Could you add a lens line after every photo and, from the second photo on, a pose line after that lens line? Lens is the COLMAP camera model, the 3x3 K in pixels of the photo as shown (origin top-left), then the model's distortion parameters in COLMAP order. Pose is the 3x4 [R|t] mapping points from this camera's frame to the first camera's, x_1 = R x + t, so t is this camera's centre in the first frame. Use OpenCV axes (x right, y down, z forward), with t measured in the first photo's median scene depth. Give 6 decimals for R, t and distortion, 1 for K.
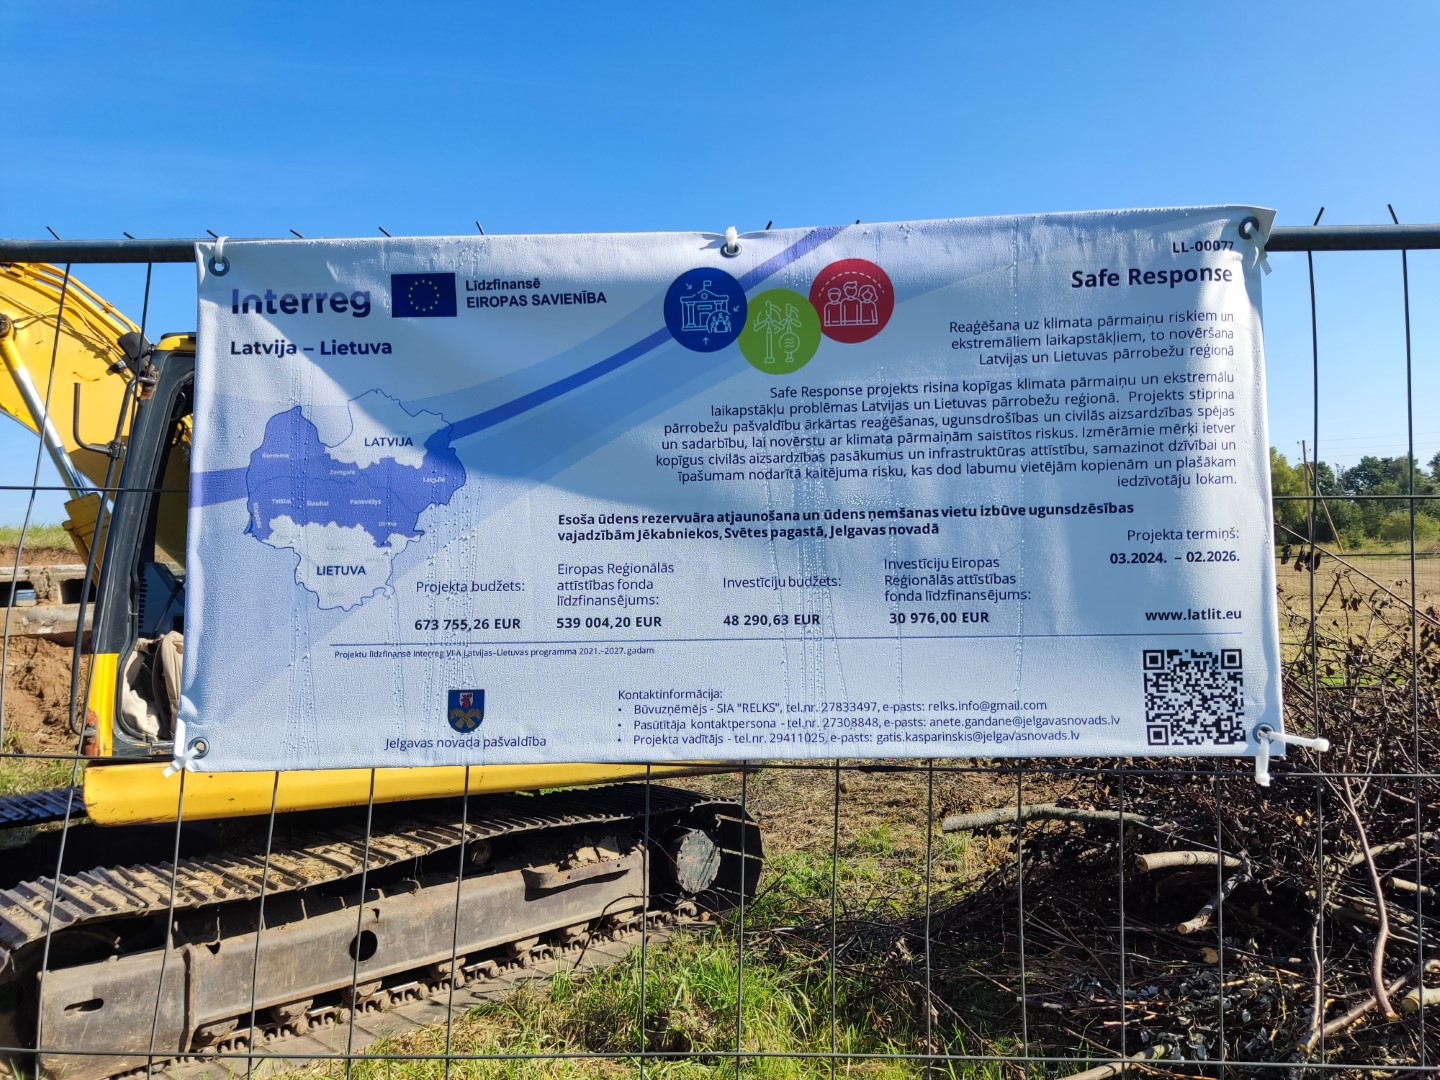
lens RADIAL K [[1051.8, 0, 725.8], [0, 1051.8, 547.0], [0, 0, 1]] dist [0.114086, -0.171320]
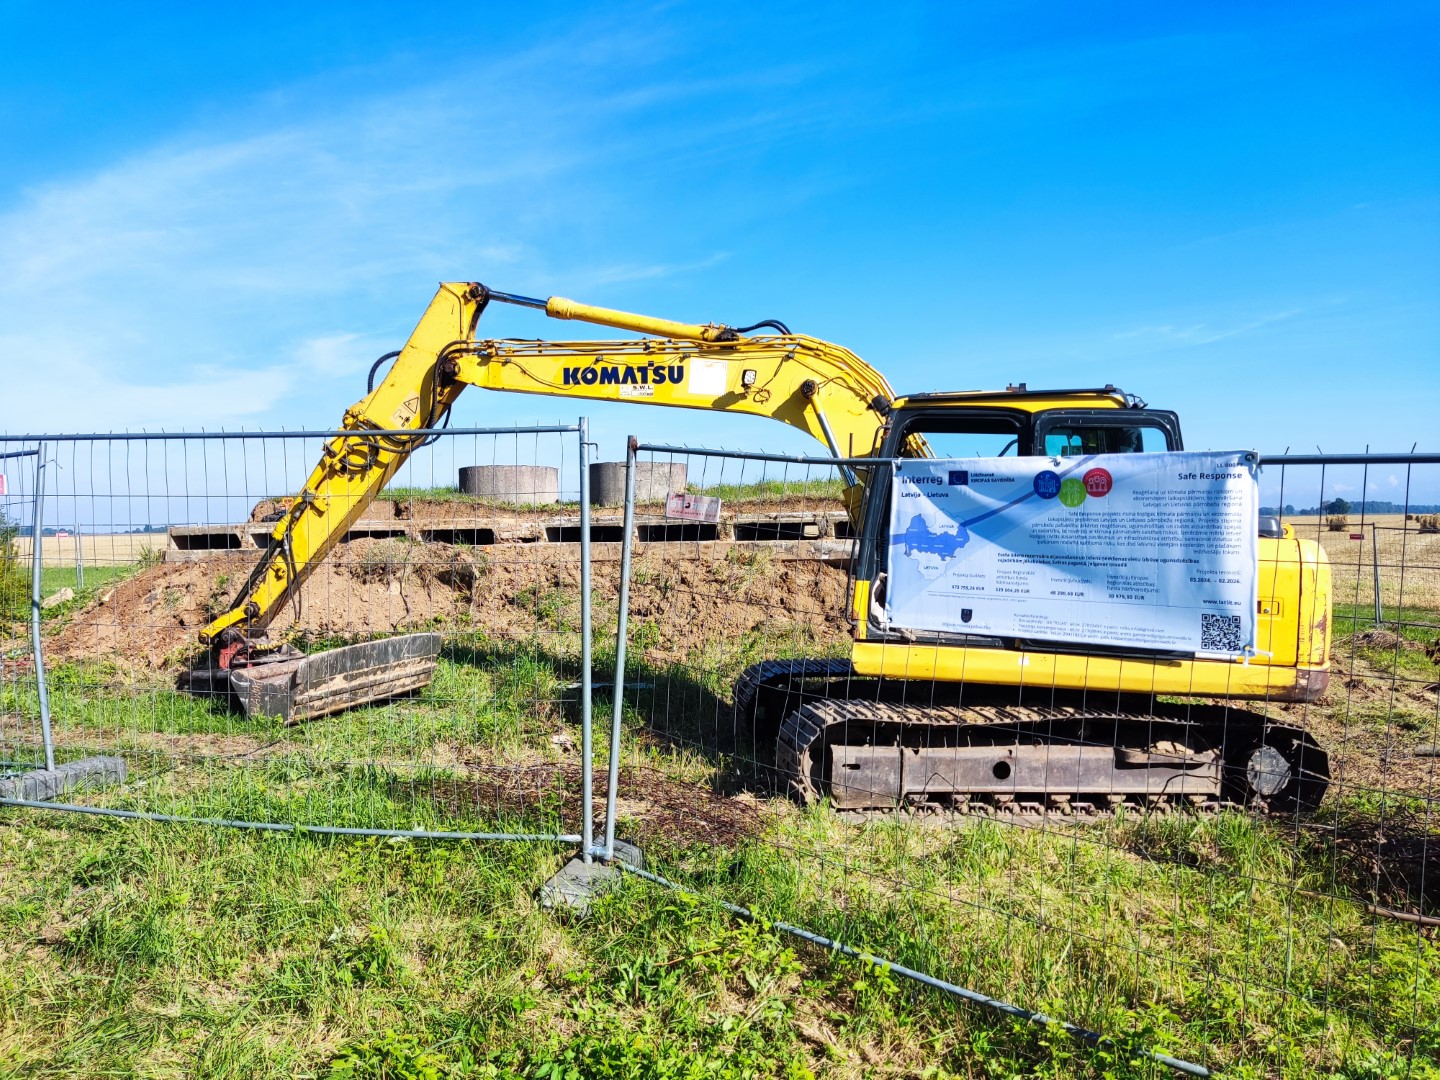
lens RADIAL K [[1051.8, 0, 725.8], [0, 1051.8, 547.0], [0, 0, 1]] dist [0.114086, -0.171320]
pose [[0.794364, 0.041284, -0.606038, 0.324739], [-0.002575, 0.997908, 0.064603, -0.074408], [0.607437, -0.049758, 0.792808, -0.570447]]
